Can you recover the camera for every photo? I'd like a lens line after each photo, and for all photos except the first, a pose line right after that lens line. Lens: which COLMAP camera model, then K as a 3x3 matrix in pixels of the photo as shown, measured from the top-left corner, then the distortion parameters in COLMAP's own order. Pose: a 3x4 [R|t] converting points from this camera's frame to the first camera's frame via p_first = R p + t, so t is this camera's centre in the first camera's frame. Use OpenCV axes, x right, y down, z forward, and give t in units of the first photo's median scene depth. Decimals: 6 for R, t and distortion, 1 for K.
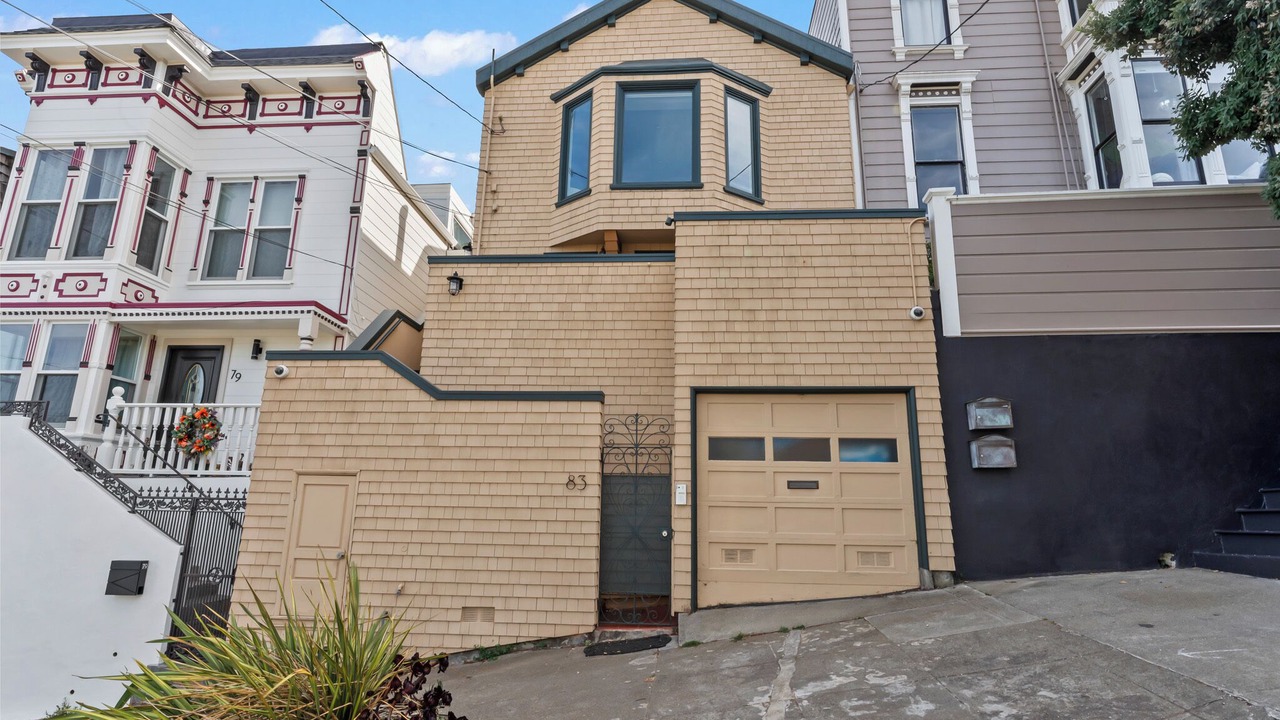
lens RADIAL K [[630.8, 0, 638.1], [0, 630.8, 361.8], [0, 0, 1]] dist [0.003483, -0.000557]
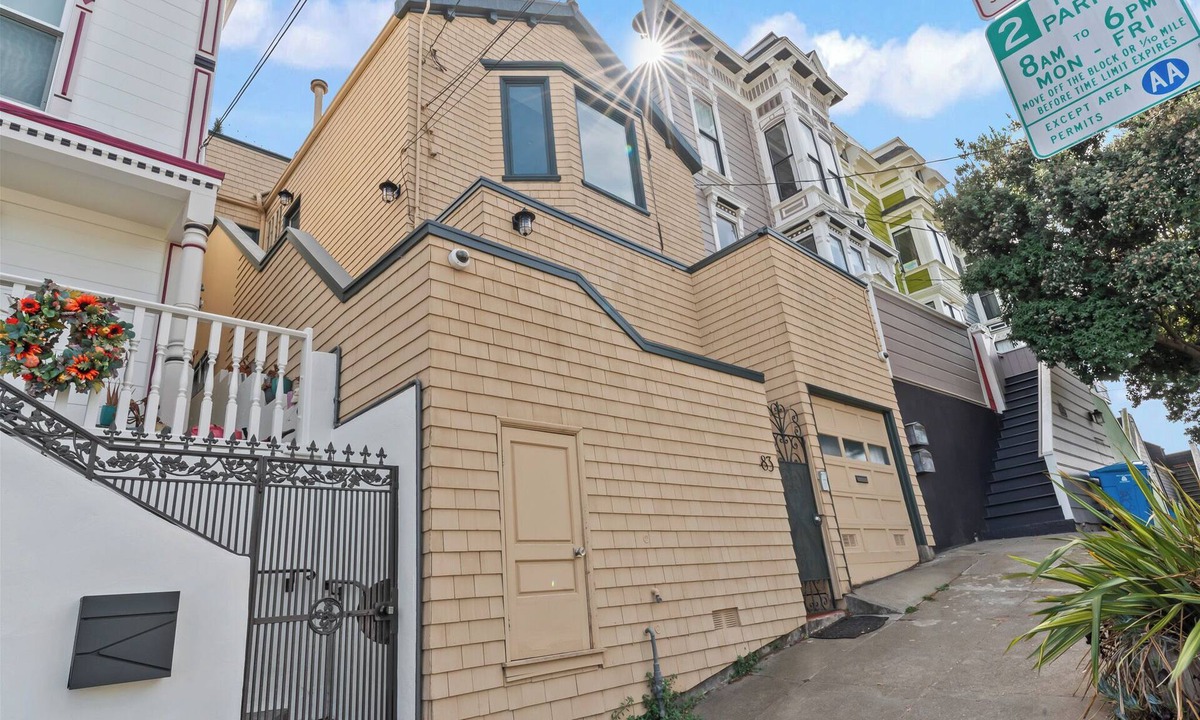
lens RADIAL K [[642.7, 0, 595.7], [0, 642.7, 361.0], [0, 0, 1]] dist [0.003611, 0.000333]
pose [[0.689895, 0.181202, 0.700864, -0.928480], [-0.065695, 0.979842, -0.188662, 0.230938], [-0.720922, 0.084113, 0.687893, 0.501557]]
